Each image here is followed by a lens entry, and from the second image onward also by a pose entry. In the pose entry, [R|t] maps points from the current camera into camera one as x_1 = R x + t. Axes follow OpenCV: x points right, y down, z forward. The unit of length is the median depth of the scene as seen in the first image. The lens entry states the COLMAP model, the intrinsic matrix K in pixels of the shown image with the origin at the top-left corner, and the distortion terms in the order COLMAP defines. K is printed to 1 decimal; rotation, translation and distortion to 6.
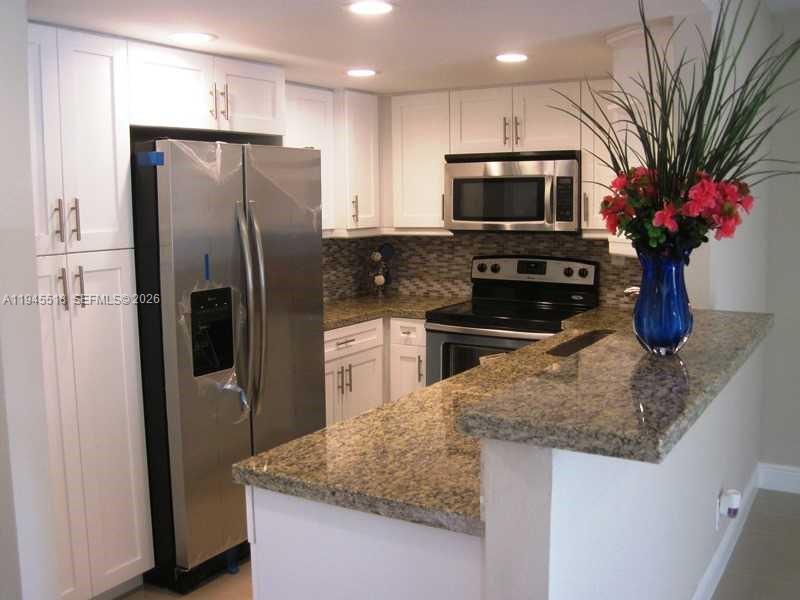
lens RADIAL K [[829.7, 0, 405.1], [0, 829.7, 301.8], [0, 0, 1]] dist [-0.193266, 0.178805]
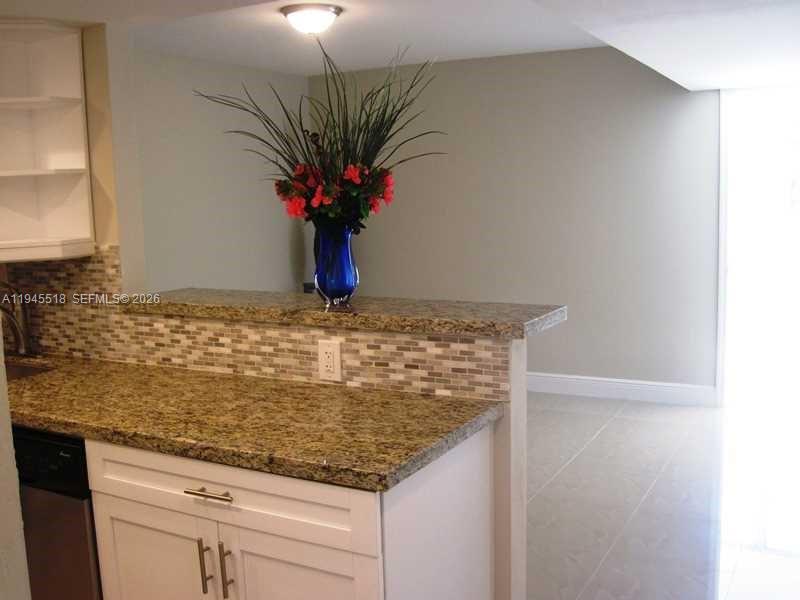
lens RADIAL K [[829.7, 0, 405.1], [0, 829.7, 301.8], [0, 0, 1]] dist [-0.193266, 0.178805]
pose [[-0.034289, -0.123782, 0.991717, -0.456250], [0.152931, 0.979964, 0.127603, -0.041634], [-0.987642, 0.156040, -0.014672, 0.402277]]
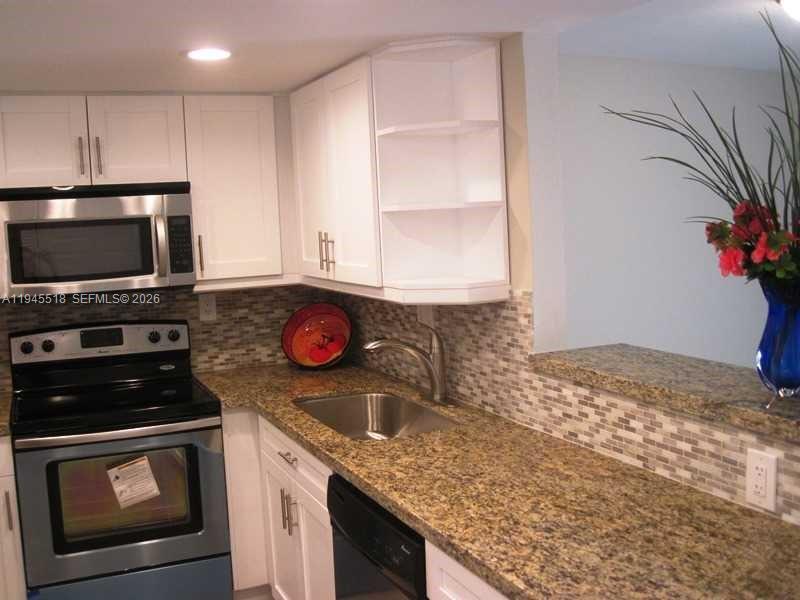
lens RADIAL K [[829.7, 0, 405.1], [0, 829.7, 301.8], [0, 0, 1]] dist [-0.193266, 0.178805]
pose [[0.565576, -0.096477, 0.819033, -0.307495], [0.136273, 0.990414, 0.022562, -0.055689], [-0.813359, 0.098852, 0.573302, 0.361124]]
